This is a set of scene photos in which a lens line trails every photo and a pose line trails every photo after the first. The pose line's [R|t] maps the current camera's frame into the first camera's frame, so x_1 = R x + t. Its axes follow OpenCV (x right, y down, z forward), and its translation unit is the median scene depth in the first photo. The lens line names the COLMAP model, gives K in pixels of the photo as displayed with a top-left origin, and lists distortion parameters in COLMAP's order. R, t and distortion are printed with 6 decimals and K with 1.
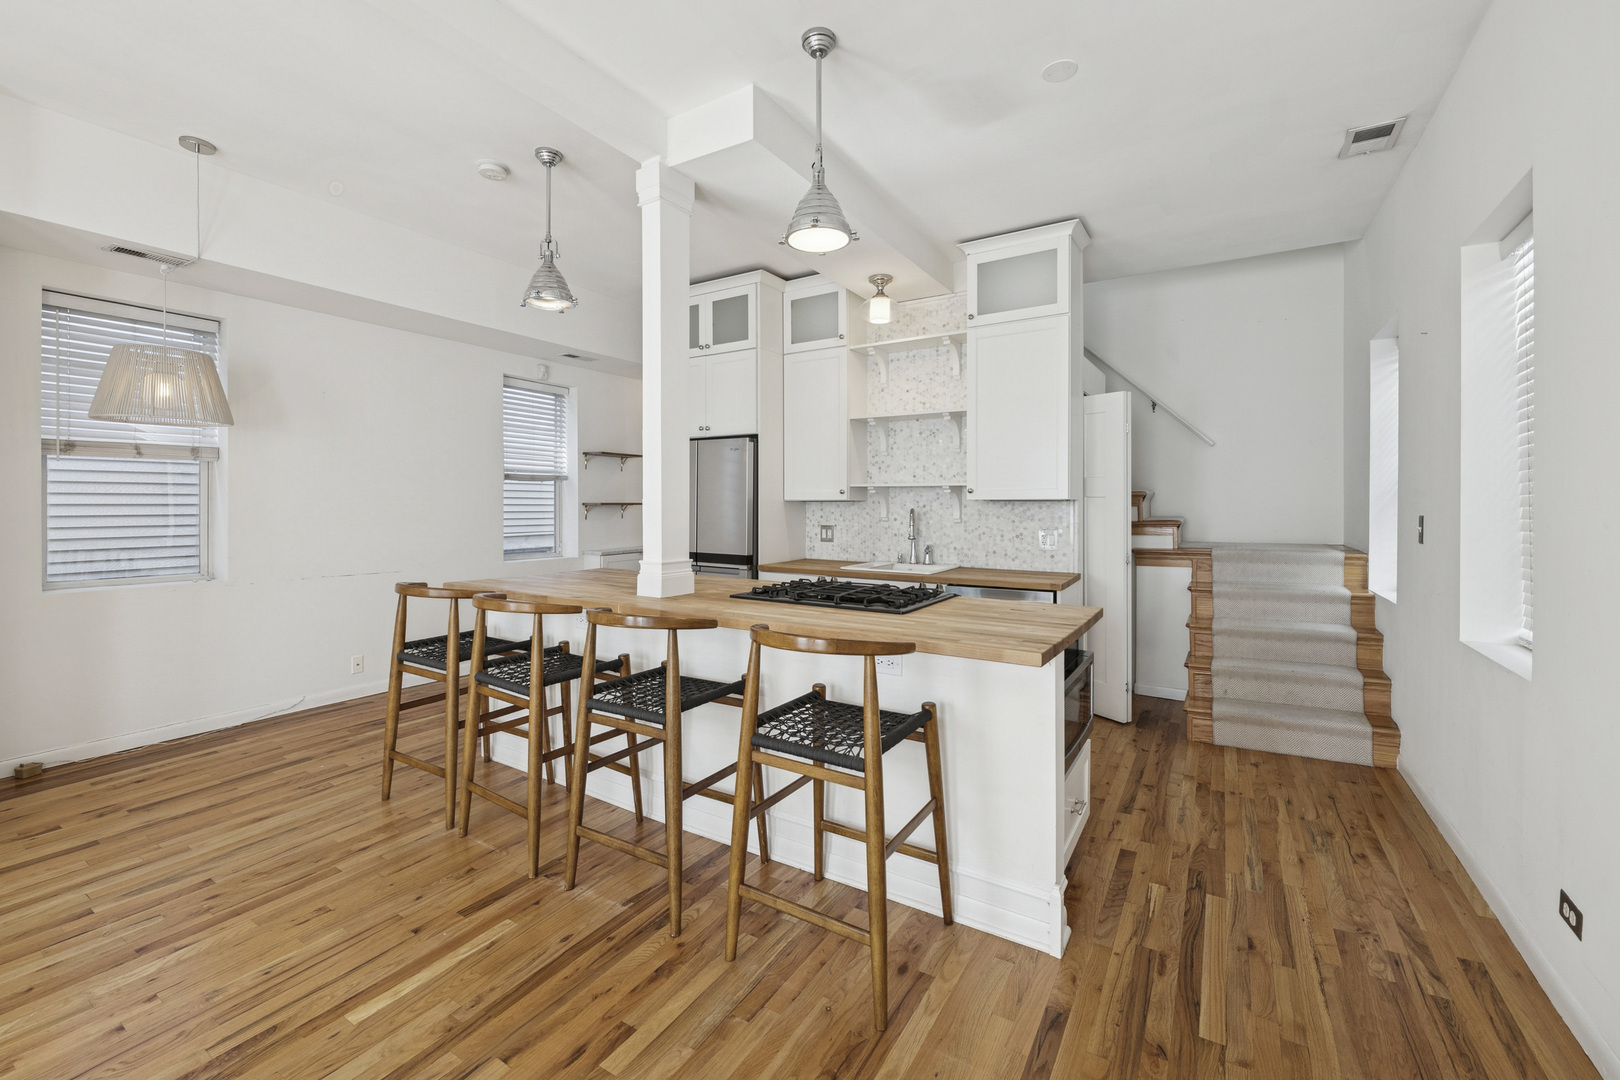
lens RADIAL K [[654.4, 0, 815.1], [0, 654.4, 503.4], [0, 0, 1]] dist [0.002481, -0.000900]
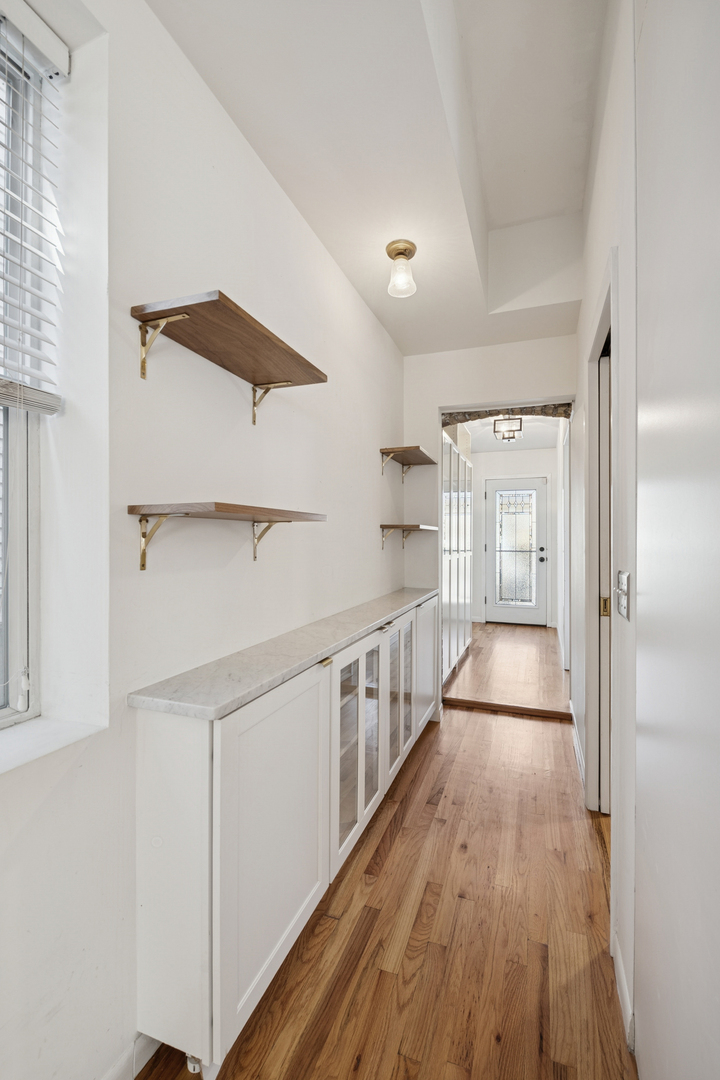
lens RADIAL K [[436.3, 0, 370.8], [0, 436.3, 536.7], [0, 0, 1]] dist [0.002481, -0.000900]
pose [[0.986474, -0.000591, 0.163918, -0.366538], [0.002046, 0.999960, -0.008706, 0.016327], [-0.163906, 0.008924, 0.986436, 1.034084]]
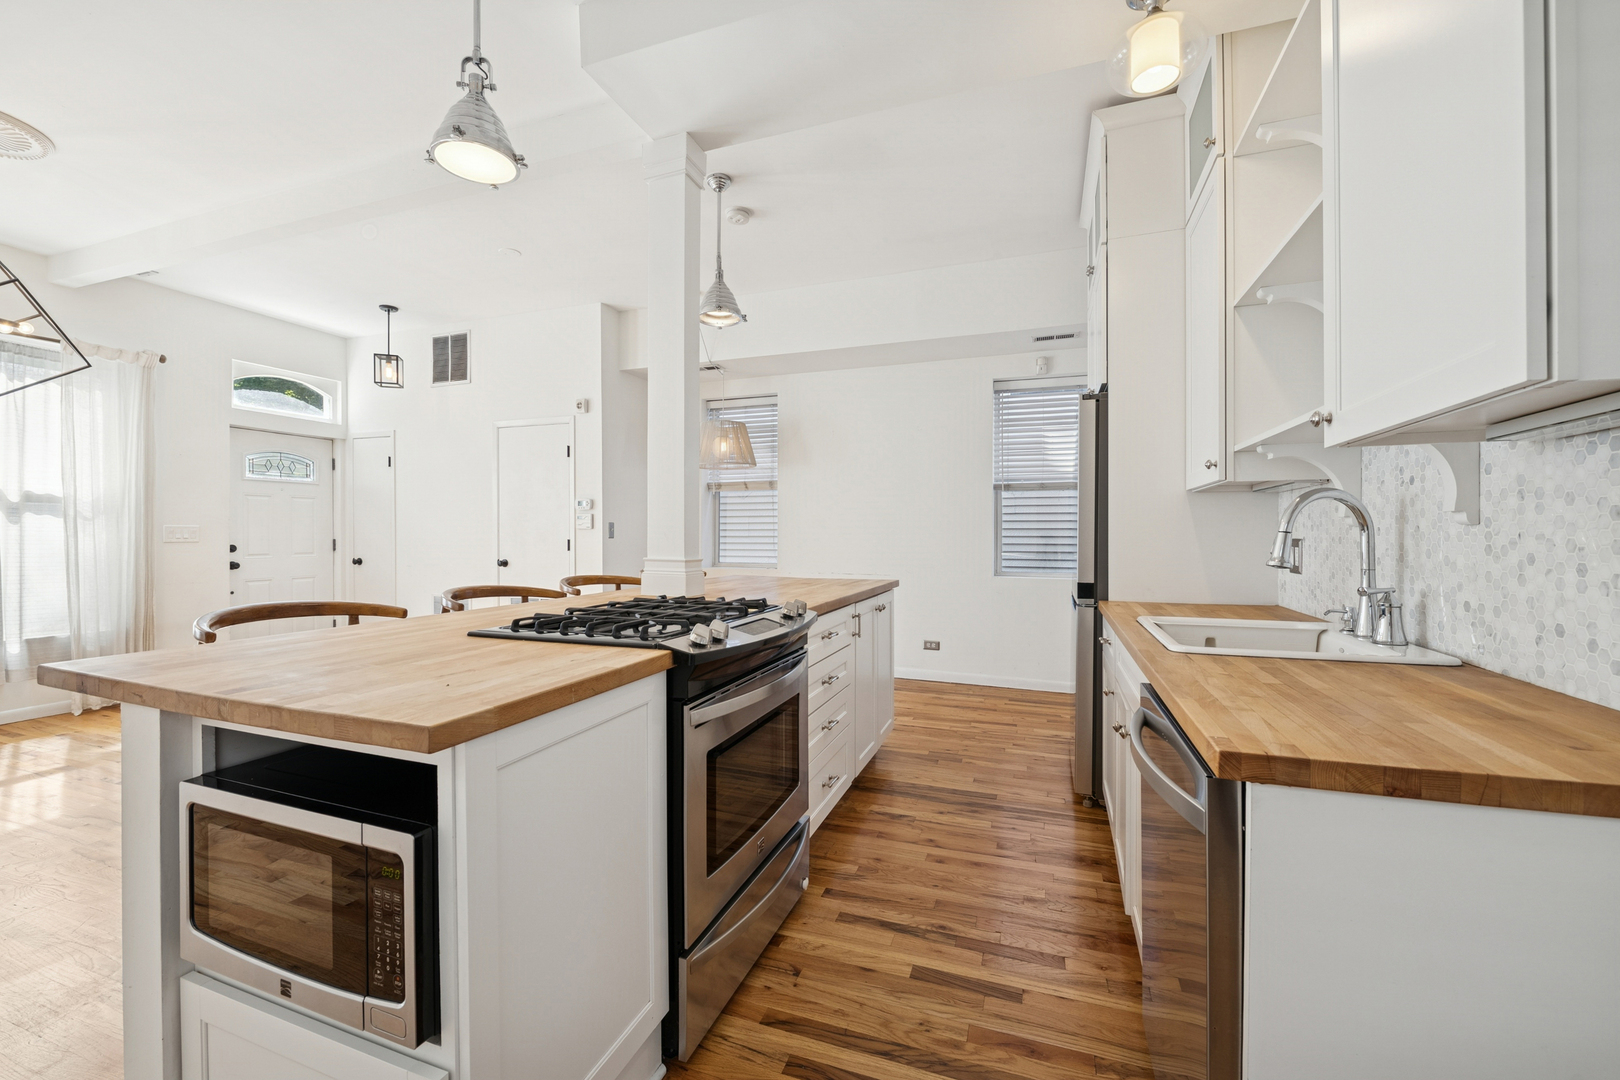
lens RADIAL K [[654.4, 0, 802.5], [0, 654.4, 537.1], [0, 0, 1]] dist [0.002481, -0.000900]
pose [[0.186660, 0.002058, -0.982422, 0.456628], [-0.004294, 0.999990, 0.001279, 0.035894], [0.982415, 0.003979, 0.186667, 0.616382]]
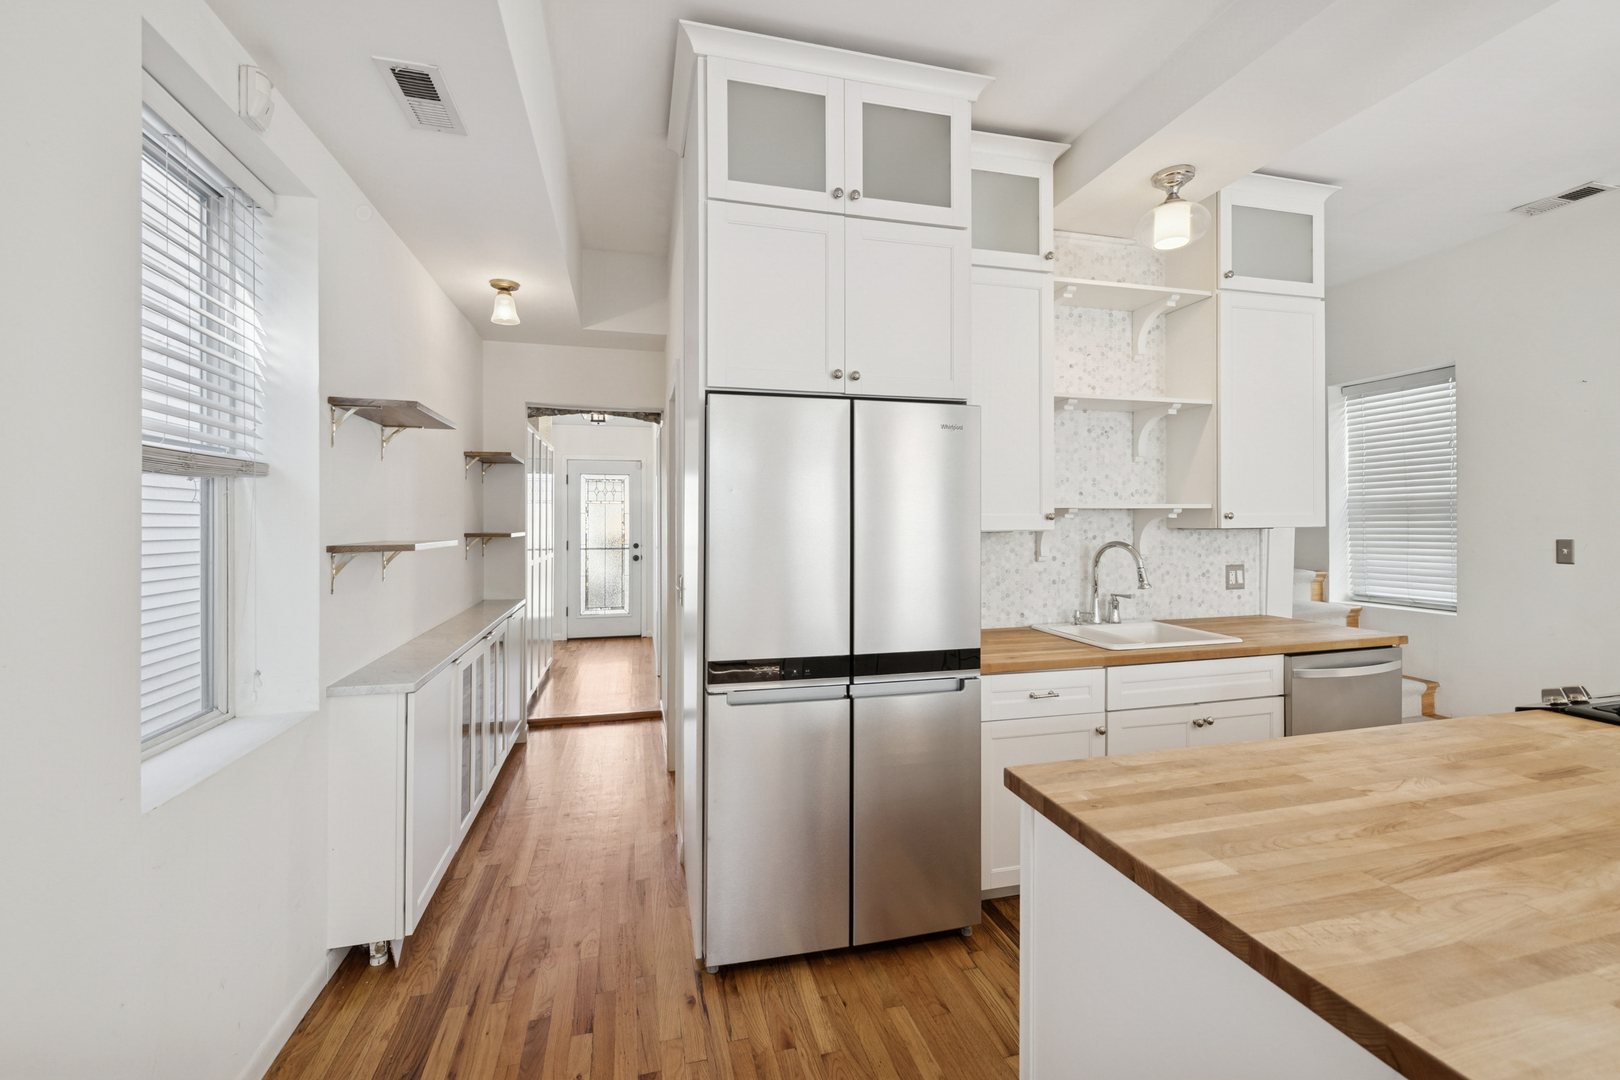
lens RADIAL K [[654.4, 0, 815.6], [0, 654.4, 517.0], [0, 0, 1]] dist [0.002481, -0.000900]
pose [[0.695131, 0.001106, 0.718882, -0.533406], [0.007659, 0.999931, -0.008945, -0.013356], [-0.718842, 0.011724, 0.695074, 0.739698]]
